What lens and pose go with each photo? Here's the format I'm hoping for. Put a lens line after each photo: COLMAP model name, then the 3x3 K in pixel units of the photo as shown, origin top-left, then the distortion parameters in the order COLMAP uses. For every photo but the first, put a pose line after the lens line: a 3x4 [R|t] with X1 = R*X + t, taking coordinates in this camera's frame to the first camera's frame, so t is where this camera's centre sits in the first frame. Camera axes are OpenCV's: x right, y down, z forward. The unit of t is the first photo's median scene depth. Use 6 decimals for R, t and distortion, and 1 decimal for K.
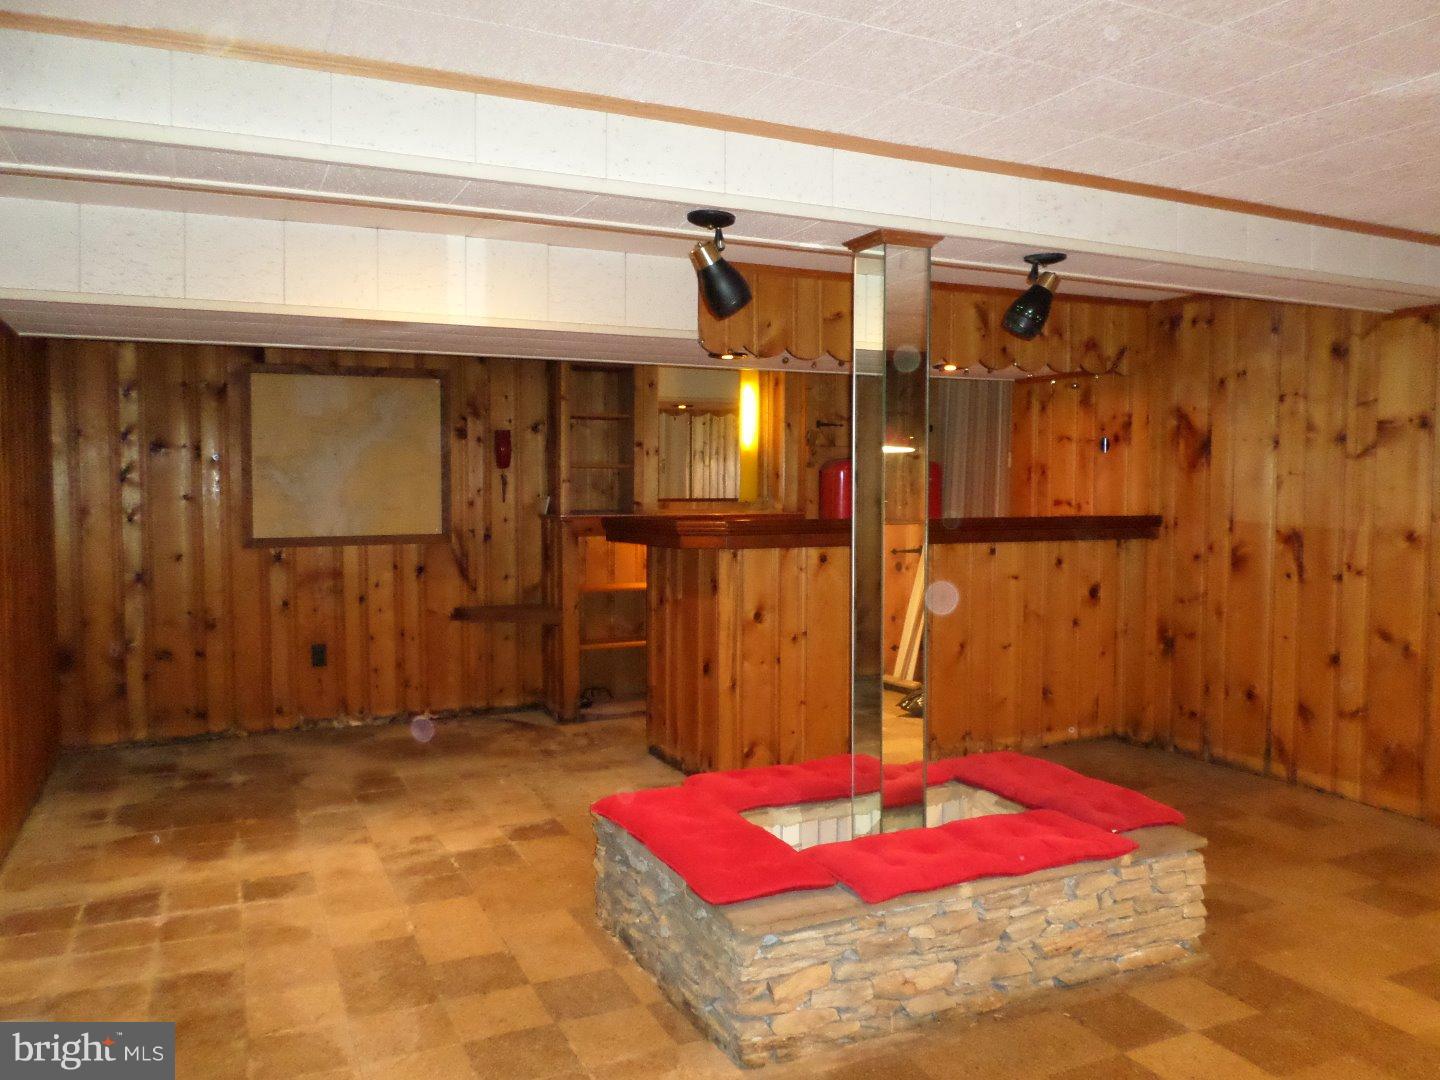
lens RADIAL K [[1092.4, 0, 721.0], [0, 1092.4, 541.6], [0, 0, 1]] dist [-0.007179, -0.012752]
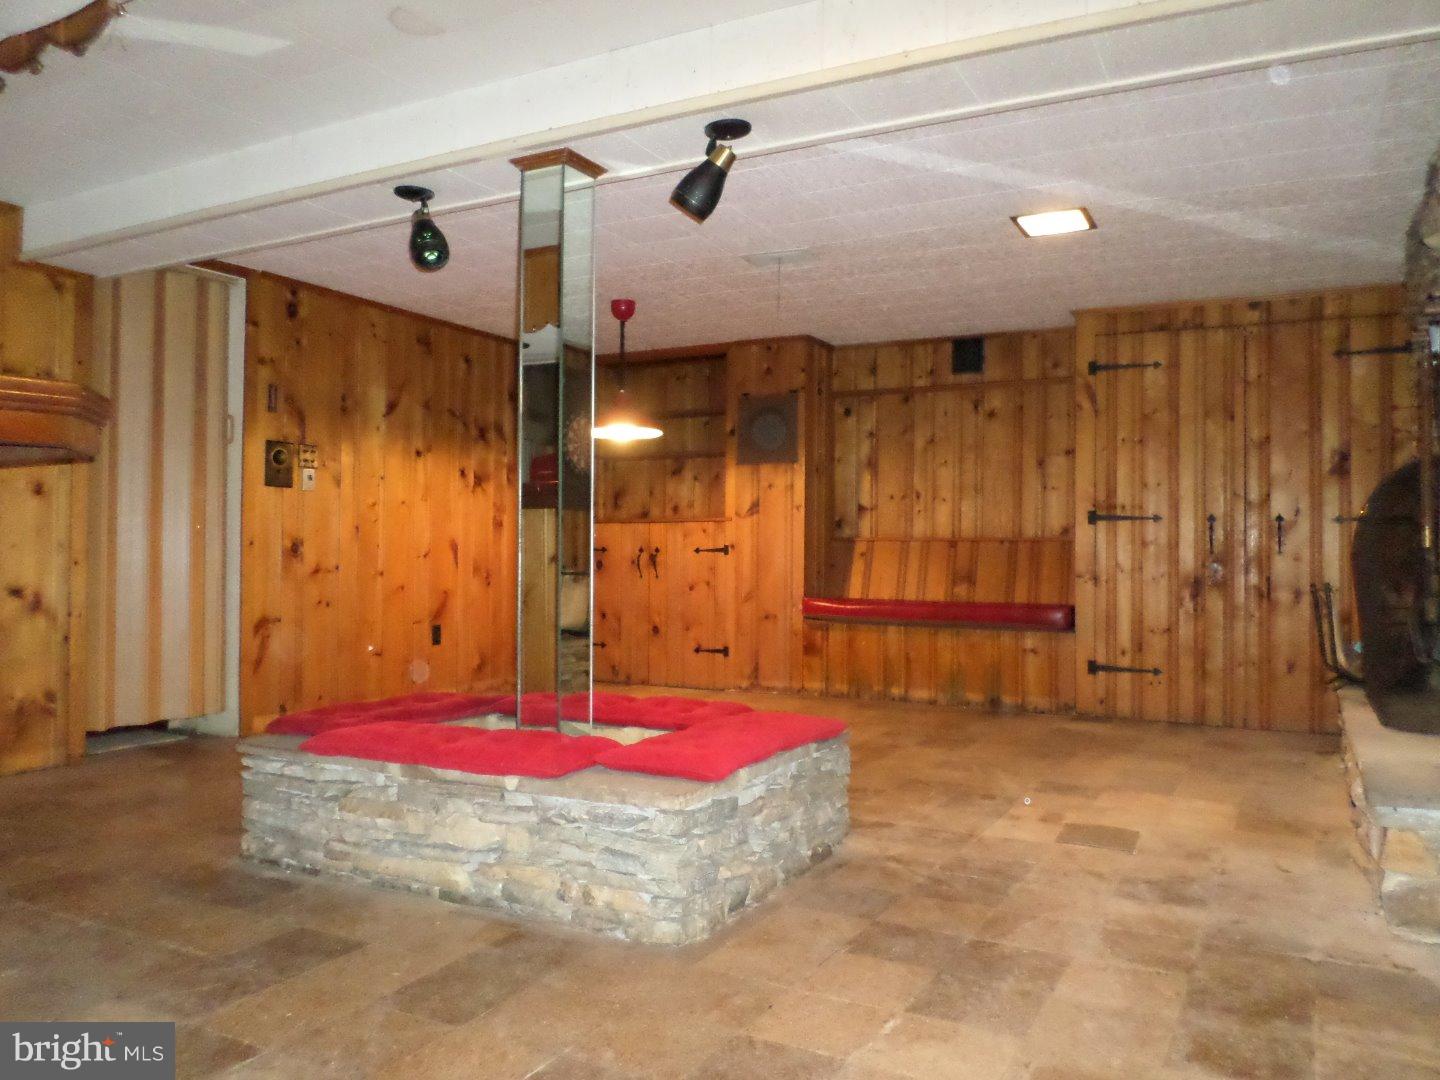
lens RADIAL K [[1092.4, 0, 722.5], [0, 1092.4, 541.4], [0, 0, 1]] dist [-0.007179, -0.012752]
pose [[-0.600523, 0.020398, 0.799347, -0.845680], [0.044136, 0.998996, 0.007665, 0.084919], [-0.798388, 0.039883, -0.600821, 1.674463]]
